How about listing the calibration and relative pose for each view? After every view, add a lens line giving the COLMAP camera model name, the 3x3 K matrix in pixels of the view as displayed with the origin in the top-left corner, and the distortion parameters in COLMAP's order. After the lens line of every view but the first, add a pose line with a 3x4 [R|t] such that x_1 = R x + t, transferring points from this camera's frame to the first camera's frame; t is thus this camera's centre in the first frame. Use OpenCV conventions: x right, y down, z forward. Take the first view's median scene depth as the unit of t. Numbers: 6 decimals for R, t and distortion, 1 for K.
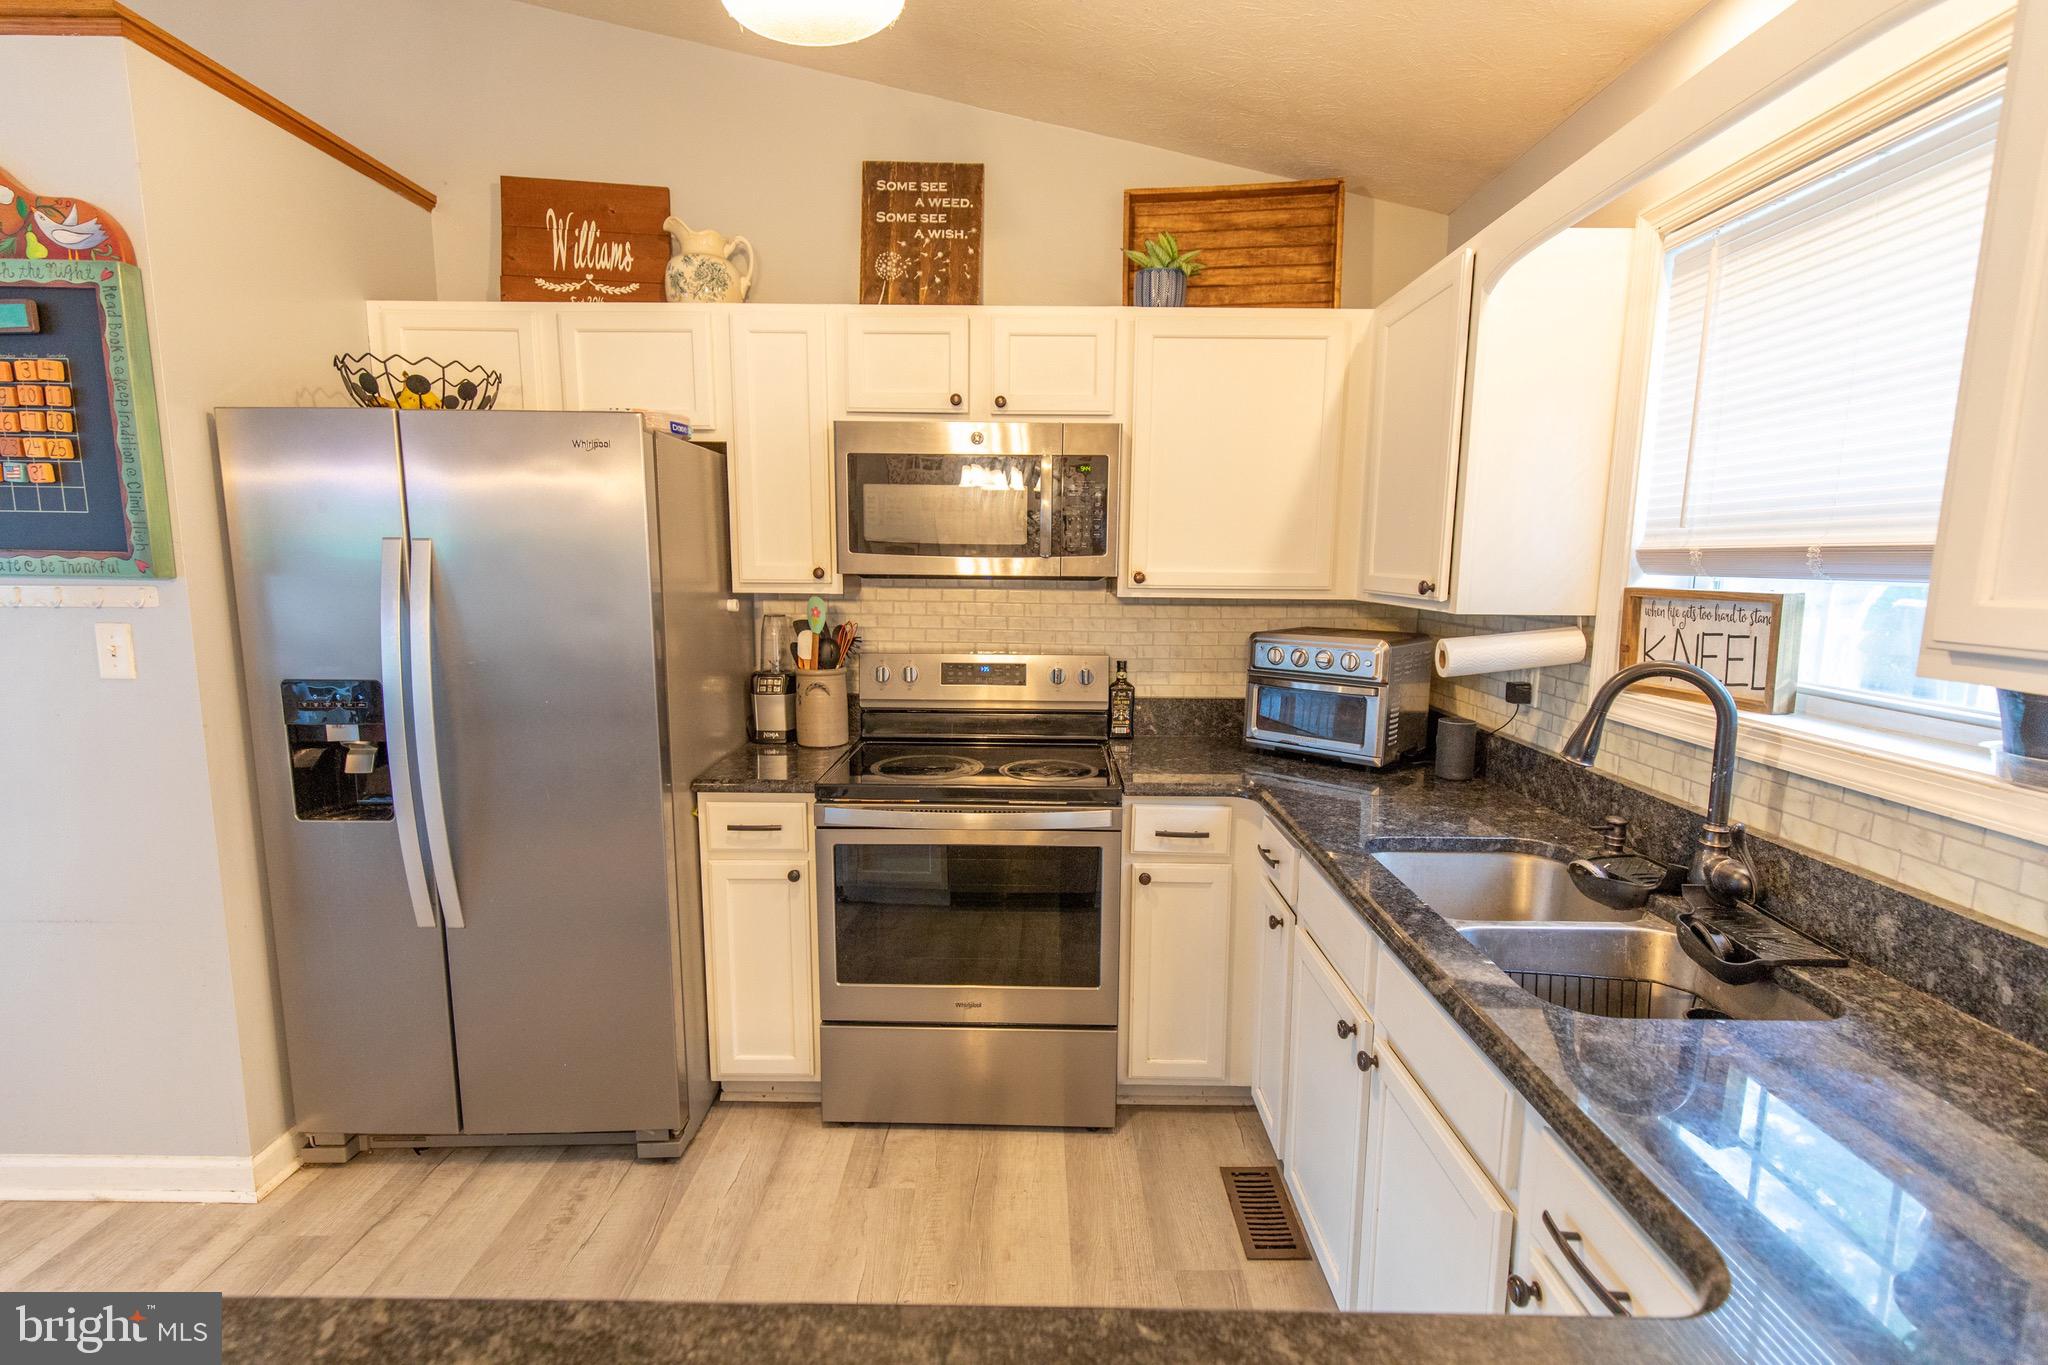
lens RADIAL K [[914.9, 0, 1028.2], [0, 914.9, 687.6], [0, 0, 1]] dist [0.007072, -0.000993]
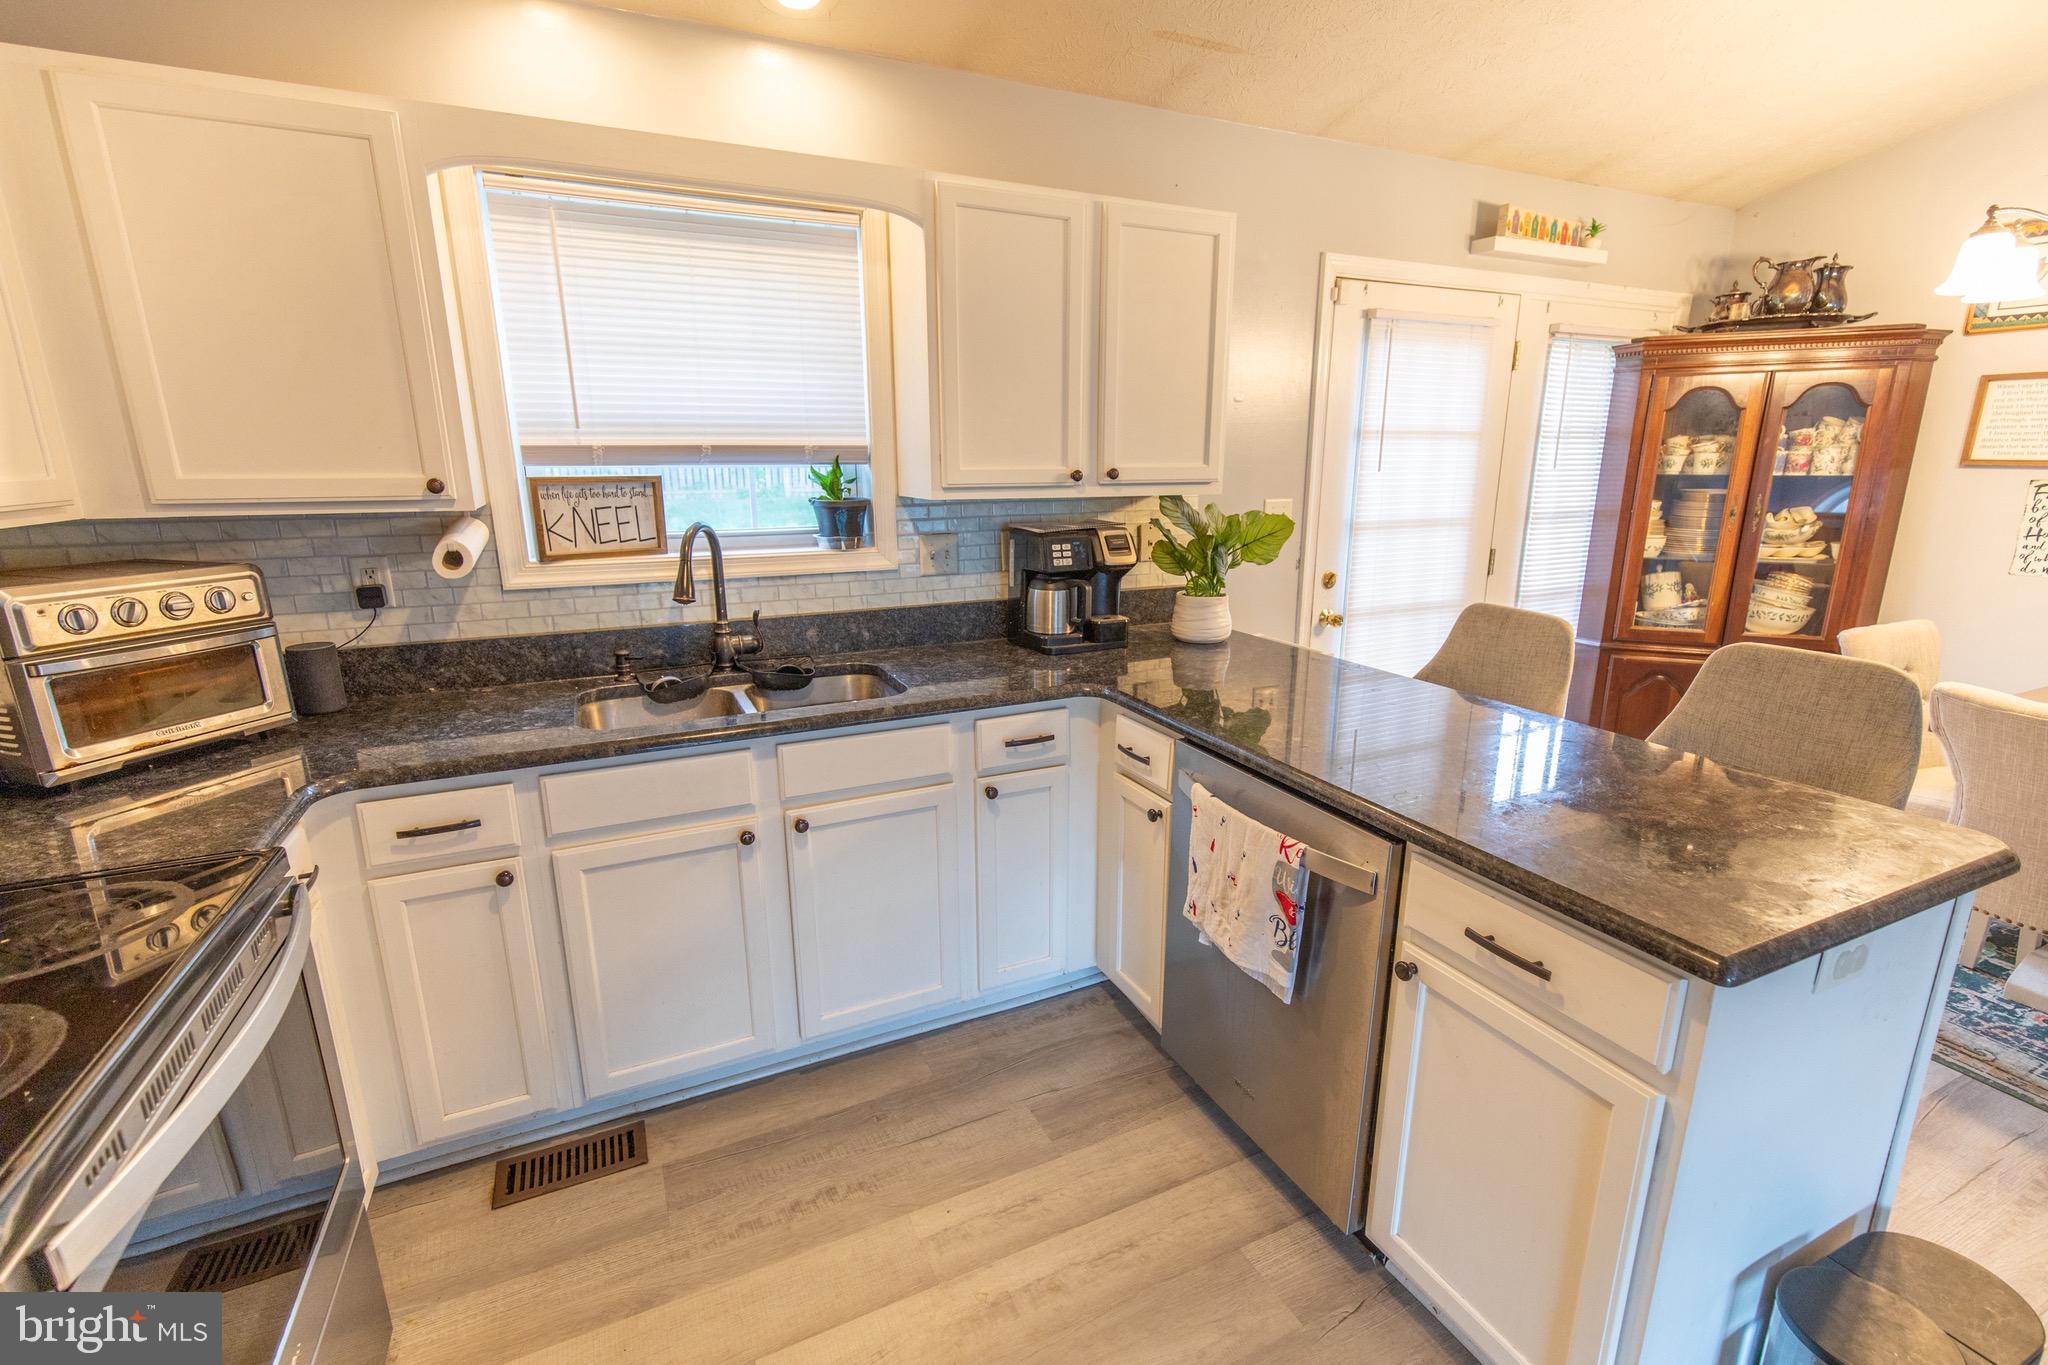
lens RADIAL K [[914.9, 0, 1028.2], [0, 914.9, 687.6], [0, 0, 1]] dist [0.007072, -0.000993]
pose [[-0.430834, -0.231009, 0.872363, -0.609455], [0.126986, 0.941543, 0.312043, -0.114830], [-0.893452, 0.245216, -0.376314, 0.757092]]
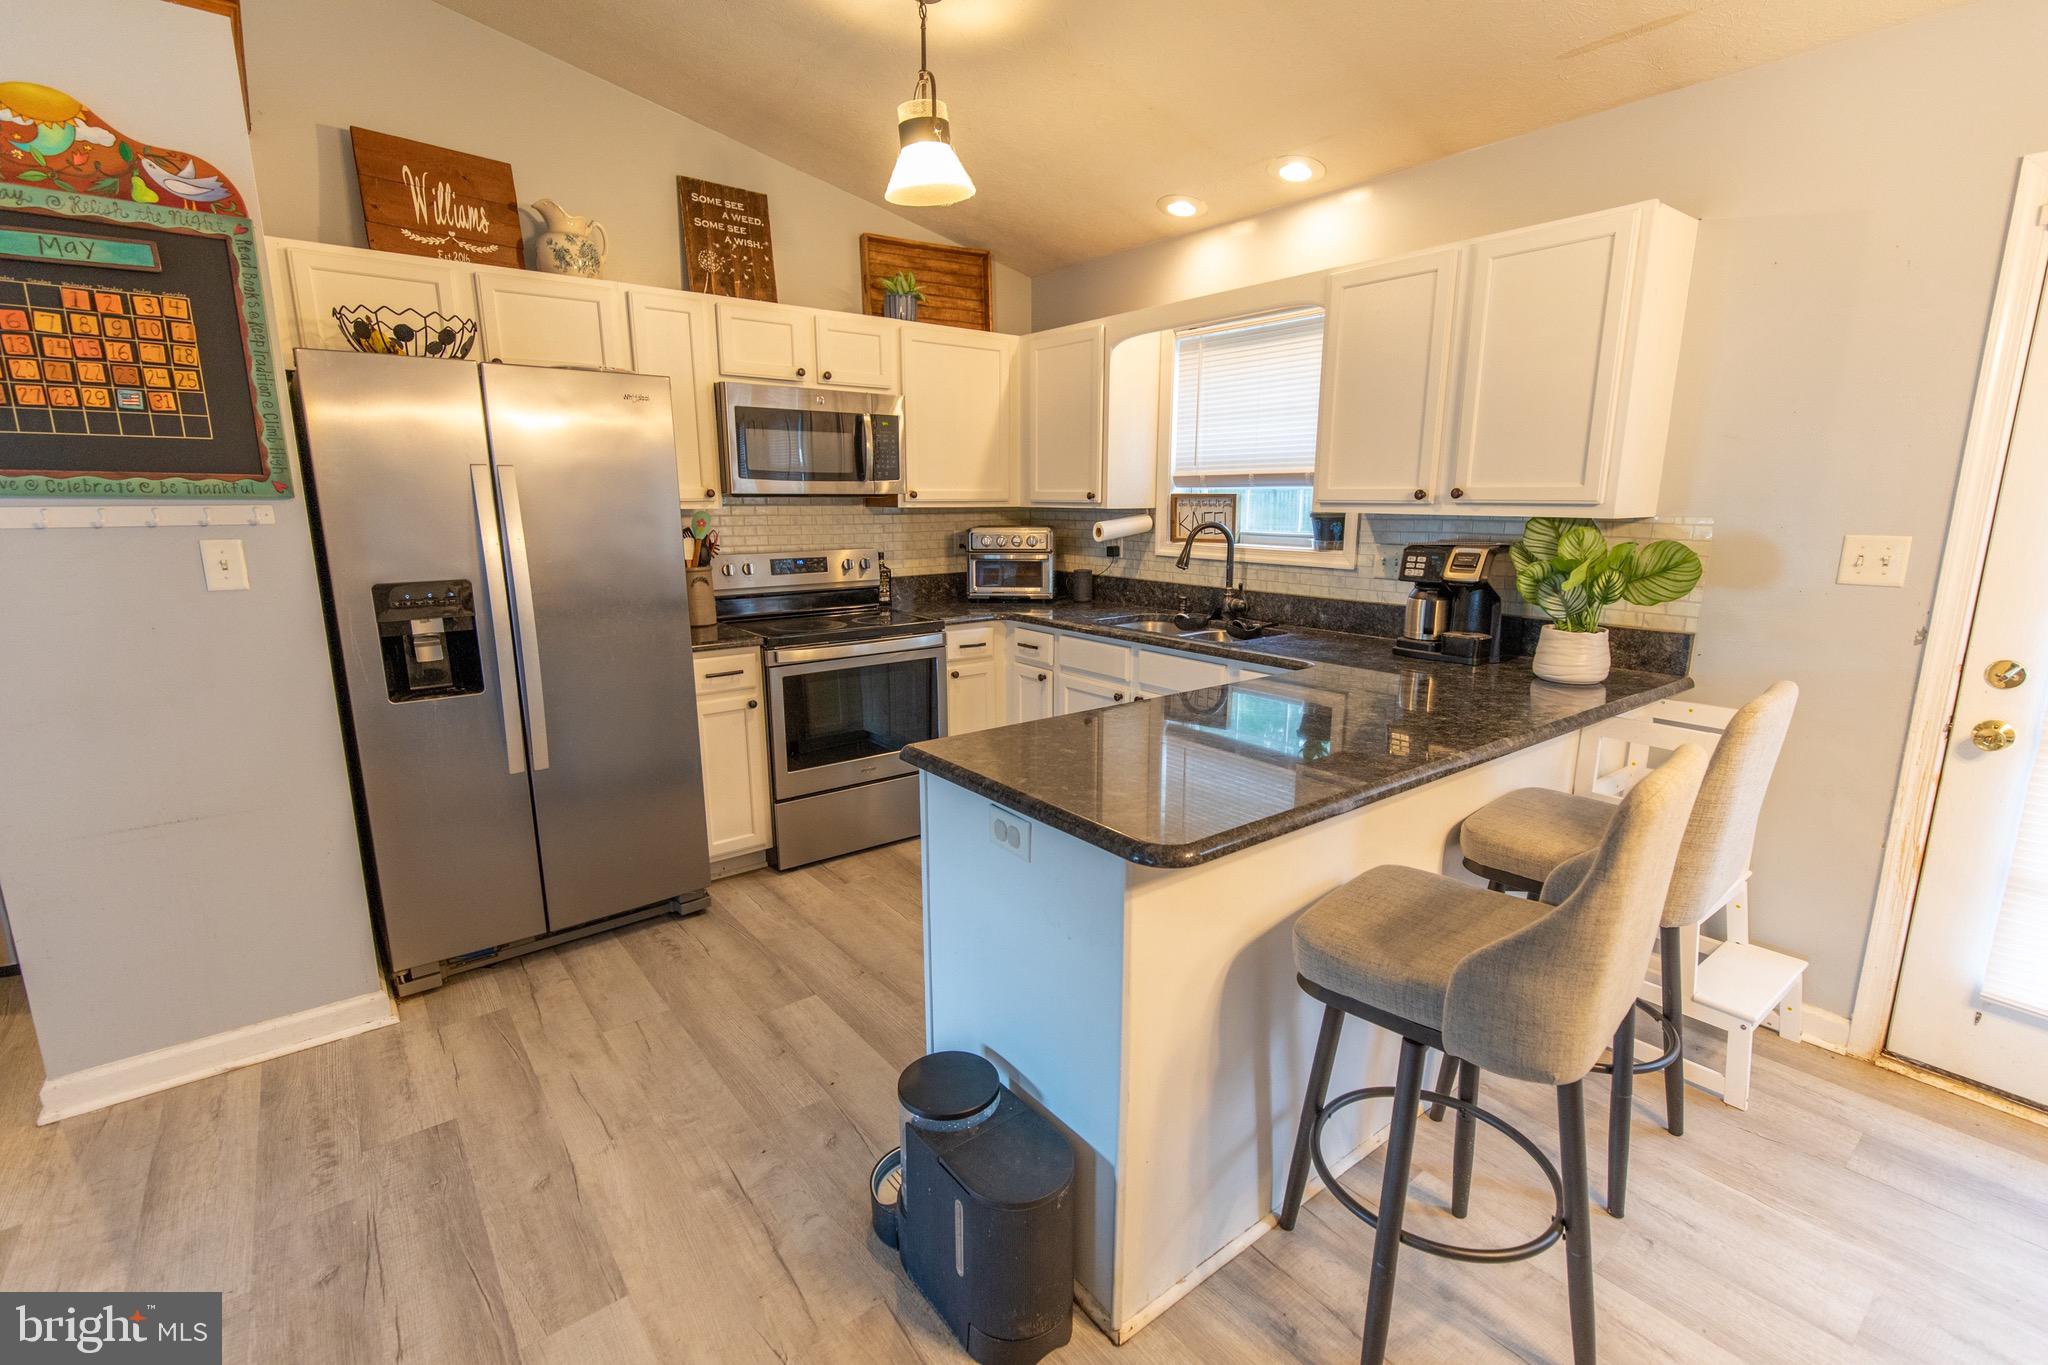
lens RADIAL K [[914.9, 0, 1028.2], [0, 914.9, 687.6], [0, 0, 1]] dist [0.007072, -0.000993]
pose [[0.784610, -0.137391, 0.604576, -0.801850], [0.095492, 0.990281, 0.101116, 0.076555], [-0.612592, -0.021604, 0.790104, -0.418736]]
